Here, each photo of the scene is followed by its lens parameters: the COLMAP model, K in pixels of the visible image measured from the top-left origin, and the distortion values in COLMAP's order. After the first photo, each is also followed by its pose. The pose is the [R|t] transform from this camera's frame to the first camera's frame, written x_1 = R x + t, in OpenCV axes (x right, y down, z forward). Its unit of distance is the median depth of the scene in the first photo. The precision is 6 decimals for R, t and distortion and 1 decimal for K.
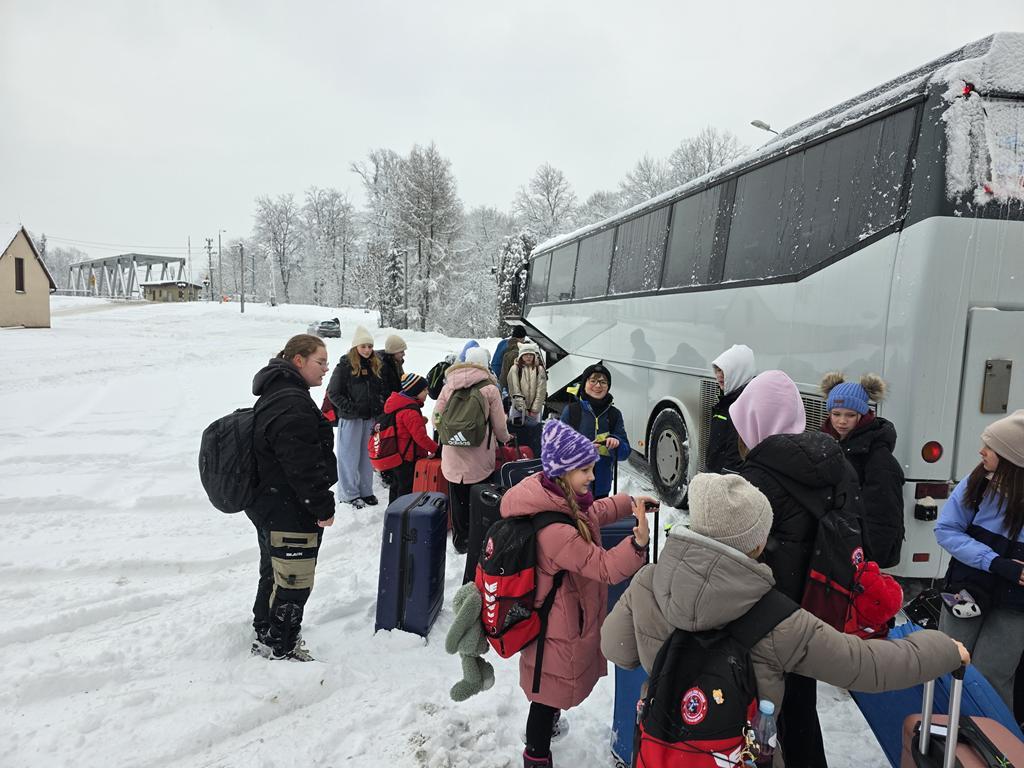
lens RADIAL K [[689.3, 0, 512.0], [0, 689.3, 384.0], [0, 0, 1]] dist [0.149012, -0.135131]
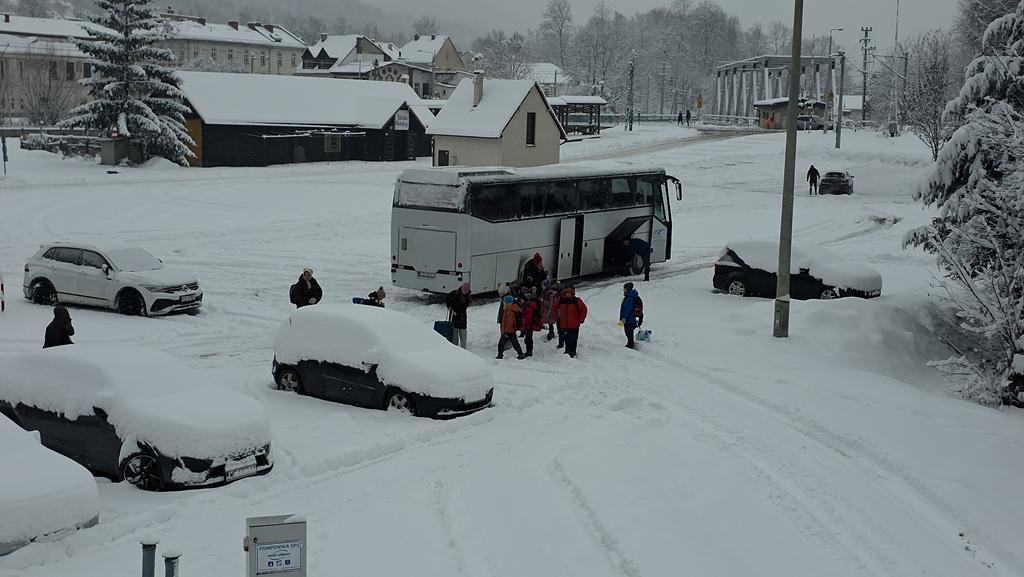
lens RADIAL K [[1380.3, 0, 512.0], [0, 1380.3, 288.5], [0, 0, 1]] dist [0.125235, -0.070223]
pose [[0.722135, 0.076473, -0.687512, 0.496746], [-0.059524, 0.997054, 0.048382, -0.012597], [0.689187, 0.005985, 0.724559, -0.336709]]
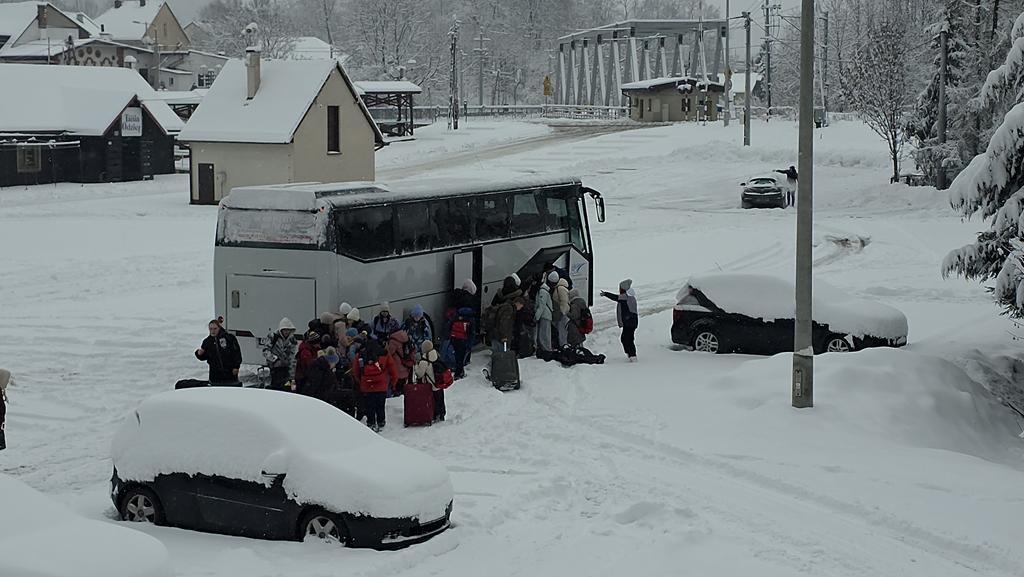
lens RADIAL K [[1970.8, 0, 512.0], [0, 1970.8, 288.5], [0, 0, 1]] dist [0.193250, -0.492140]
pose [[0.806271, 0.022135, -0.591132, 0.461790], [-0.020896, 0.999742, 0.008935, -0.009962], [0.591177, 0.005148, 0.806525, -0.359331]]
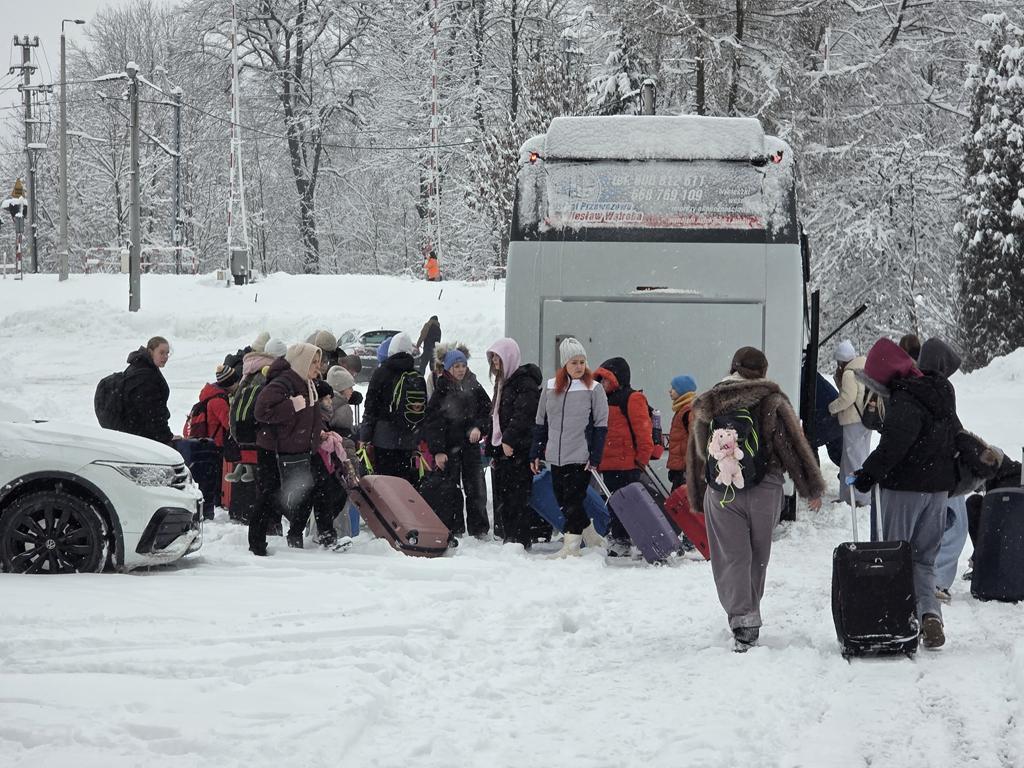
lens RADIAL K [[3427.5, 0, 512.0], [0, 3427.5, 384.0], [0, 0, 1]] dist [0.523680, 0.279776]
pose [[0.965839, -0.021419, -0.258254, 0.163802], [0.002592, 0.997327, -0.073023, 0.040030], [0.259128, 0.069859, 0.963313, -0.399200]]
